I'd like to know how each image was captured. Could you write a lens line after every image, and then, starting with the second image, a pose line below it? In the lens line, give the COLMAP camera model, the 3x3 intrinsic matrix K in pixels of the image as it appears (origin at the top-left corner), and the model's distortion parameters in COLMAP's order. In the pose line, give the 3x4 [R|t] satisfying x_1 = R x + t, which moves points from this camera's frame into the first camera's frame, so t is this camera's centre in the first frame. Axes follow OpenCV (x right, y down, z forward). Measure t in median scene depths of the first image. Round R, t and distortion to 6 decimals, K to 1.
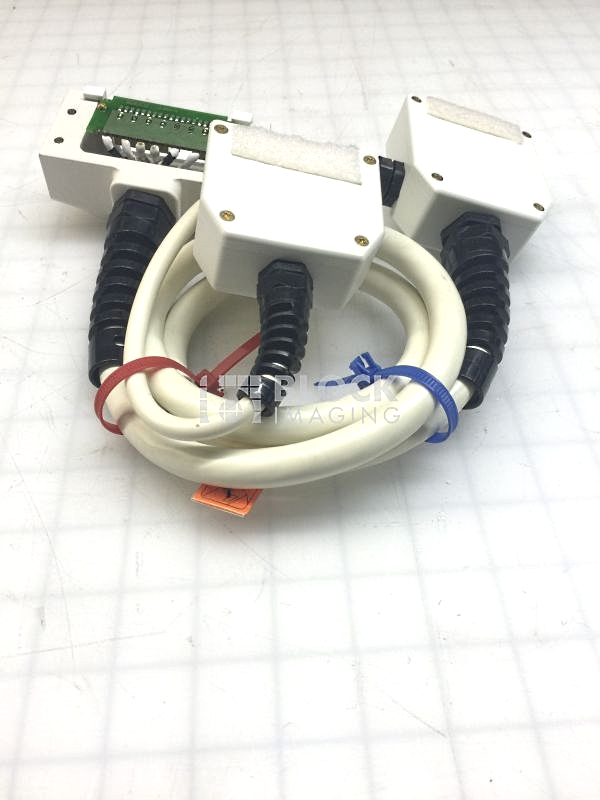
lens RADIAL K [[731.4, 0, 300.2], [0, 731.4, 399.3], [0, 0, 1]] dist [0.101440, -0.204675]
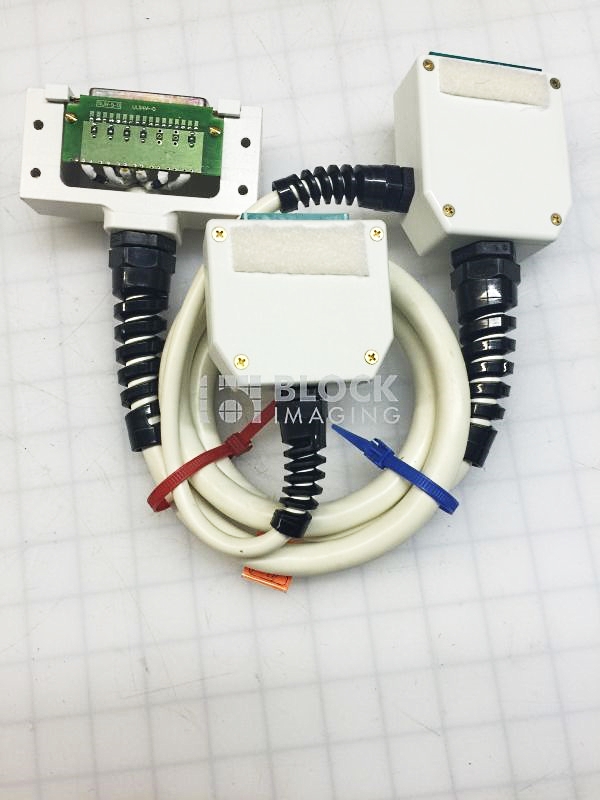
lens RADIAL K [[731.4, 0, 300.2], [0, 731.4, 399.3], [0, 0, 1]] dist [0.101440, -0.204675]
pose [[0.996808, -0.071811, -0.034892, 0.014710], [0.079390, 0.845274, 0.528403, -0.705638], [-0.008452, -0.529486, 0.848276, 0.089529]]
